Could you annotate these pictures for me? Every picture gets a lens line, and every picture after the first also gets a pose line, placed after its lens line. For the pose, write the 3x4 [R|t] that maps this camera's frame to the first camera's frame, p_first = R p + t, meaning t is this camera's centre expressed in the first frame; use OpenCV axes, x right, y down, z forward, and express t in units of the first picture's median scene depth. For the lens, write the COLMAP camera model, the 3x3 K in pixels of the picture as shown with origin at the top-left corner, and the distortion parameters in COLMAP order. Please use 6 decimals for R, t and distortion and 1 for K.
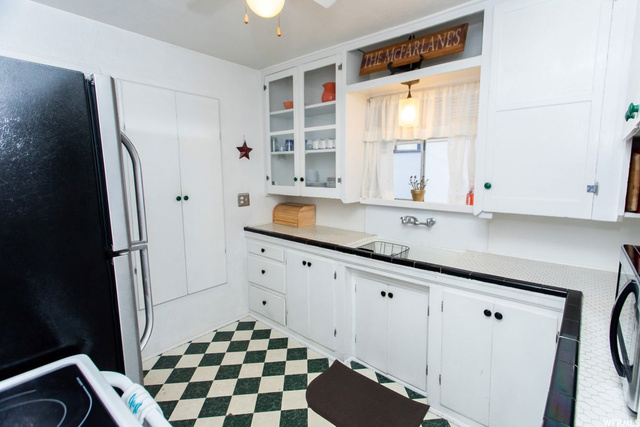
lens RADIAL K [[306.6, 0, 340.9], [0, 306.6, 213.5], [0, 0, 1]] dist [0.016347, 0.000271]
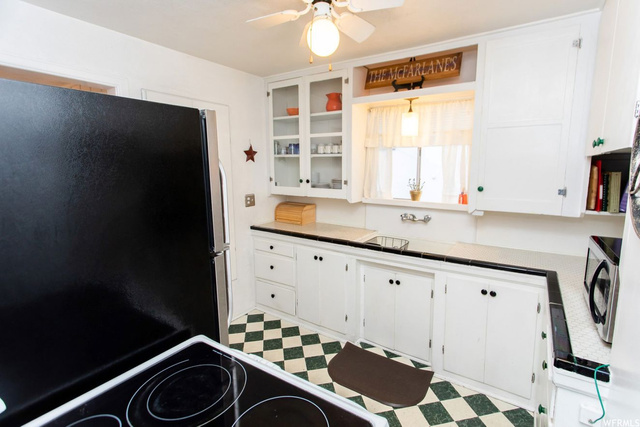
lens RADIAL K [[306.6, 0, 340.9], [0, 306.6, 213.5], [0, 0, 1]] dist [0.016347, 0.000271]
pose [[0.993298, -0.018317, 0.114120, -0.159356], [0.016055, 0.999657, 0.020704, -0.019971], [-0.114460, -0.018733, 0.993251, -0.111090]]
